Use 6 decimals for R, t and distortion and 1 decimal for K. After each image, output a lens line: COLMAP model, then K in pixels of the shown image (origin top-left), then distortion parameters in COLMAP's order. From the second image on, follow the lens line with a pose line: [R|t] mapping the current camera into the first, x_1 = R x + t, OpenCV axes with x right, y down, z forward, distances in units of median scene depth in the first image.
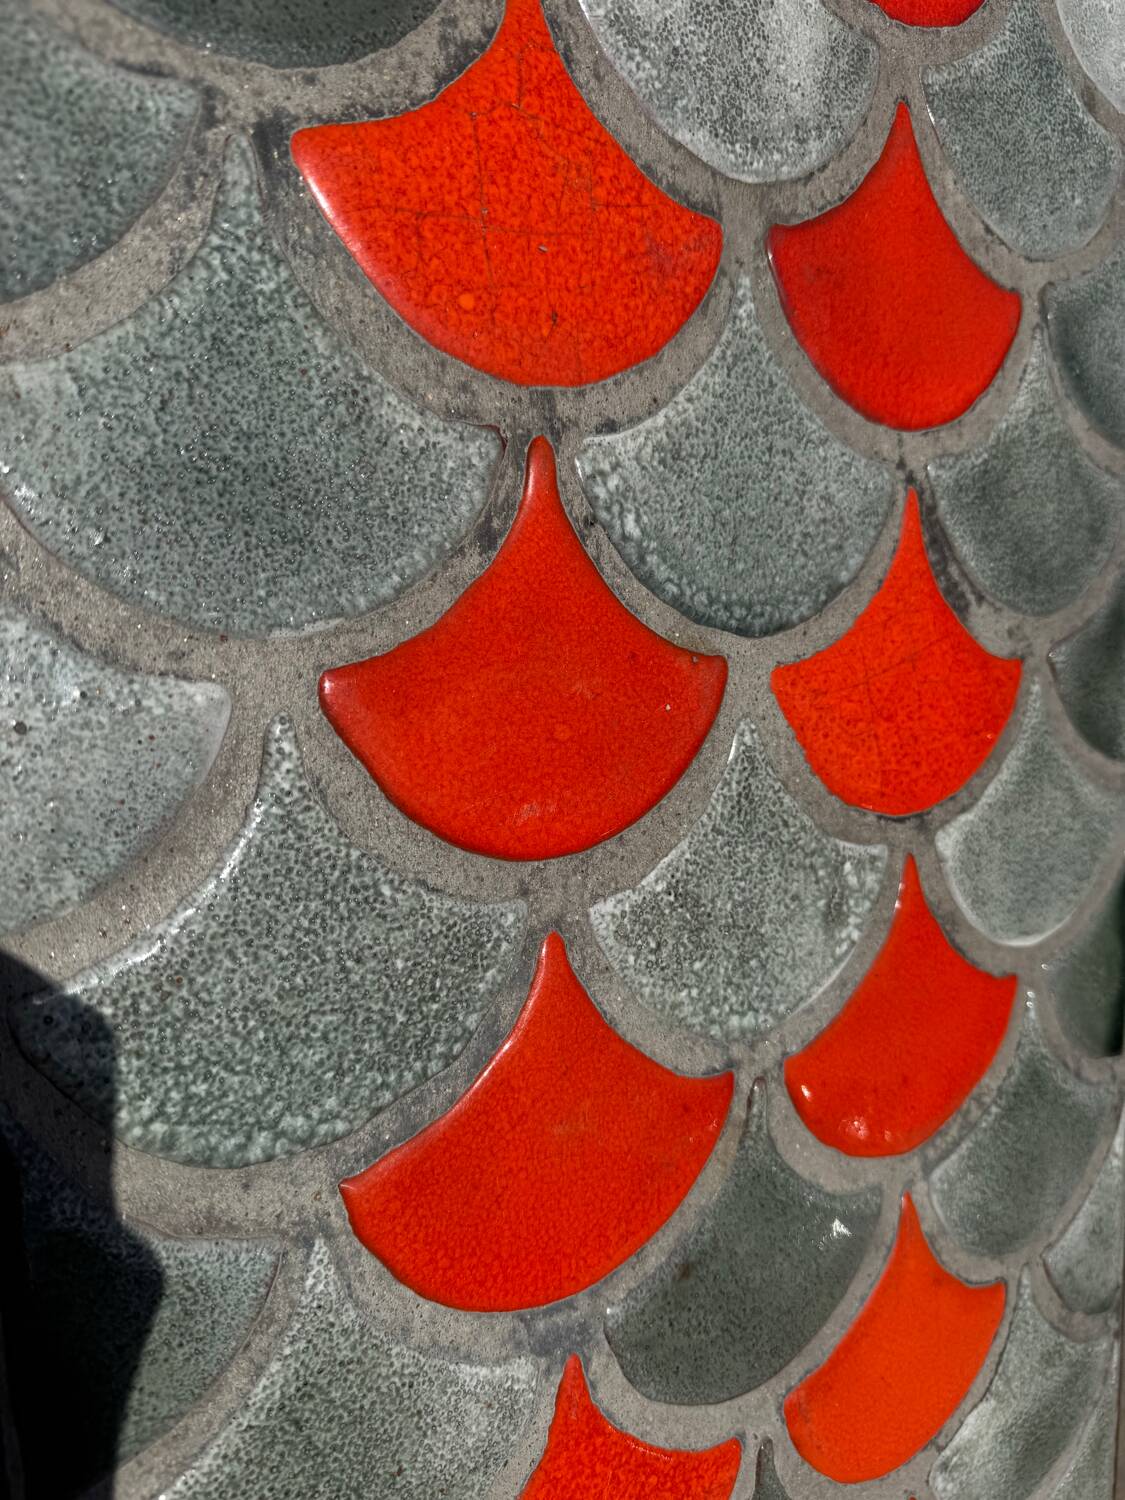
lens RADIAL K [[1085.3, 0, 541.3], [0, 1085.3, 739.3], [0, 0, 1]] dist [0.016403, -0.050942]
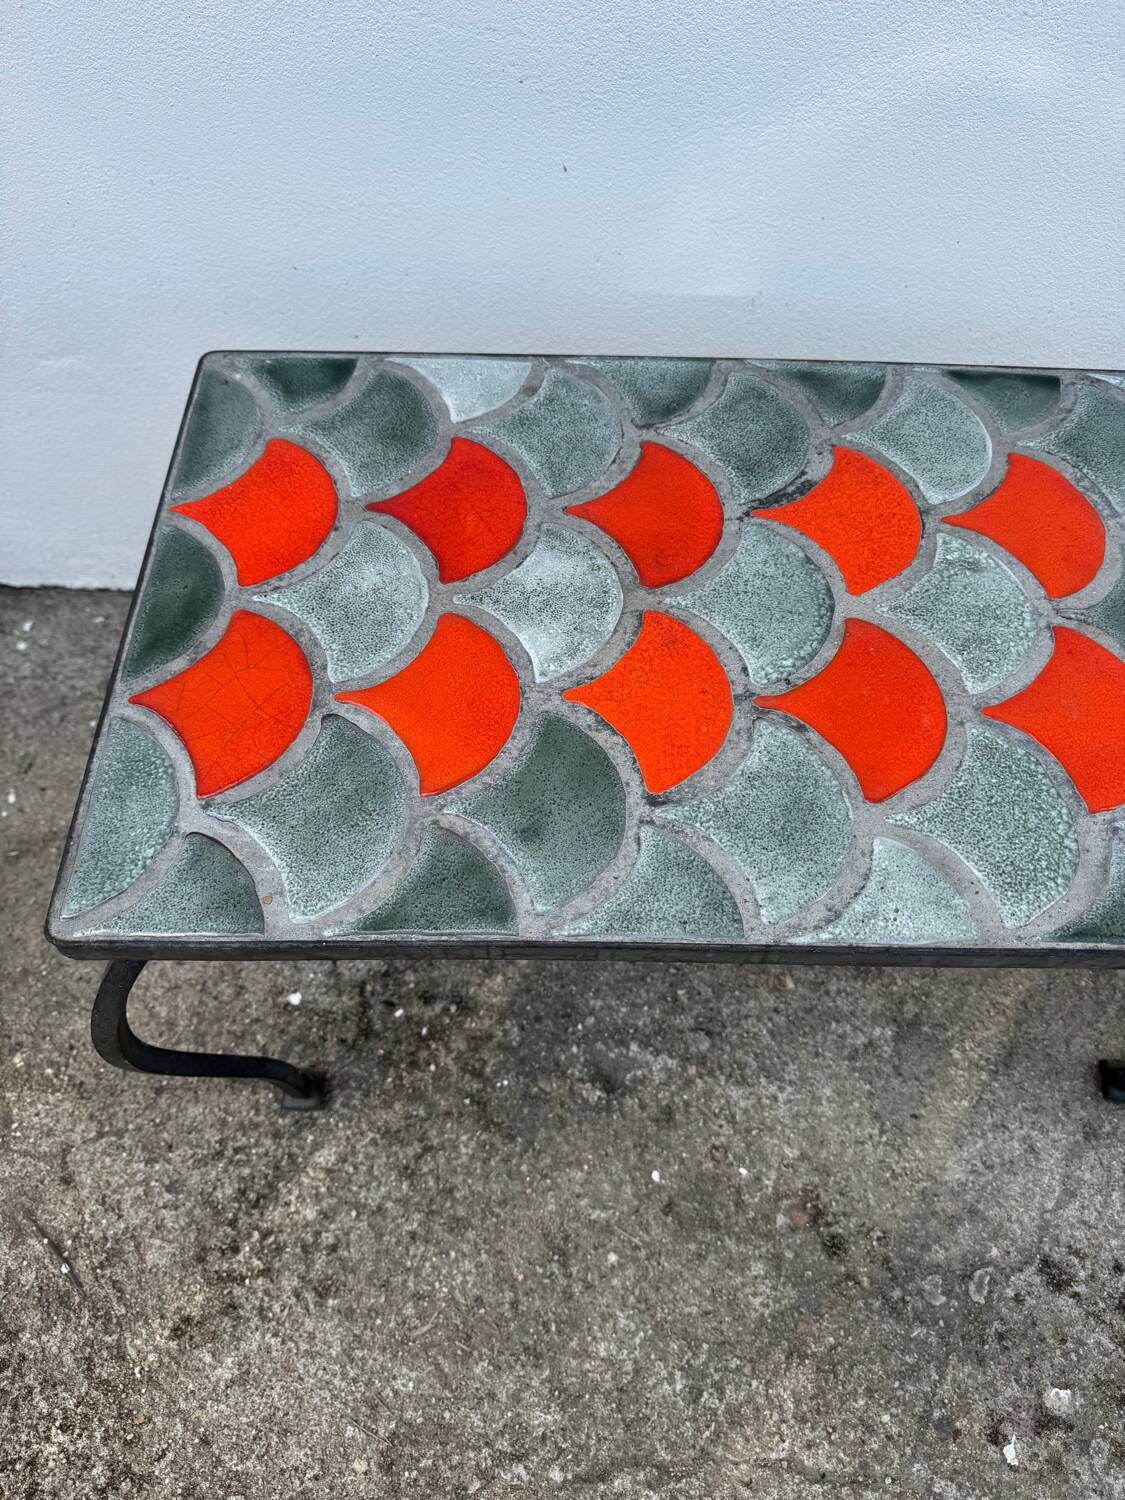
lens RADIAL K [[1085.3, 0, 550.5], [0, 1085.3, 751.5], [0, 0, 1]] dist [0.016403, -0.050942]
pose [[0.069454, -0.996328, -0.050075, -0.018465], [0.992268, 0.074172, -0.099514, -0.419548], [0.102863, -0.042776, 0.993775, -1.158796]]
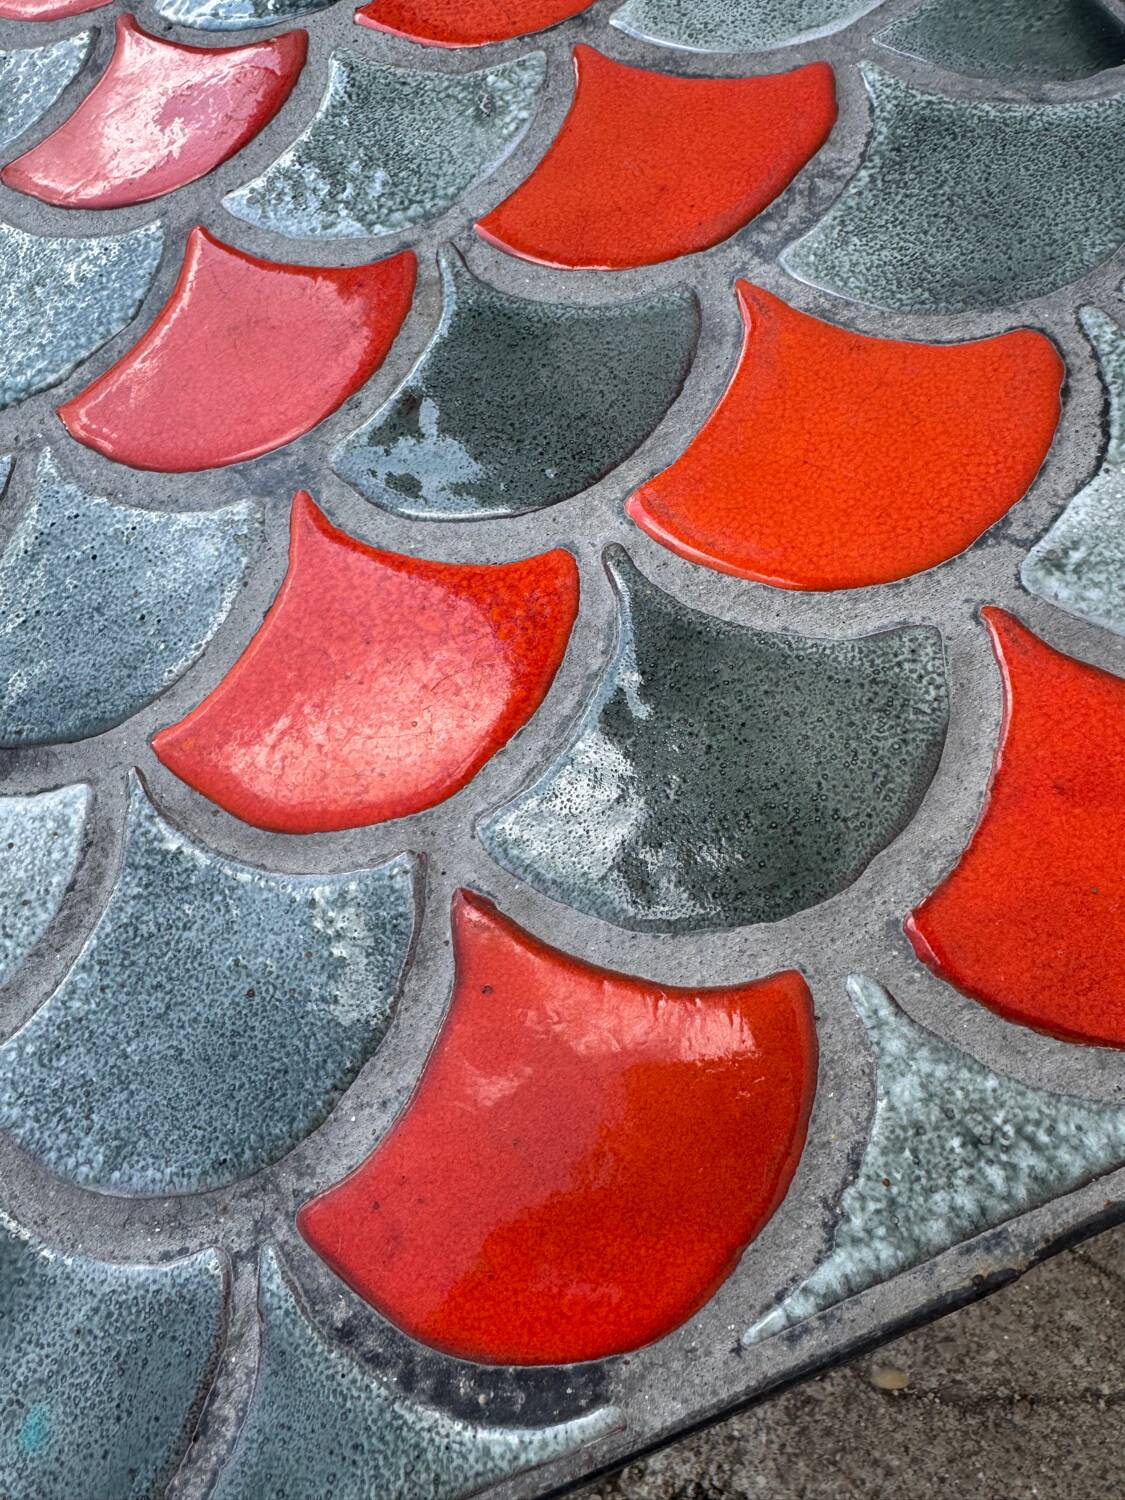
lens RADIAL K [[1062.9, 0, 549.8], [0, 1062.9, 670.0], [0, 0, 1]] dist [-0.008306, -0.000497]
pose [[0.672196, -0.534207, -0.512617, 0.611574], [0.278766, 0.824041, -0.493200, 1.259113], [0.685888, 0.188627, 0.702836, 0.476232]]
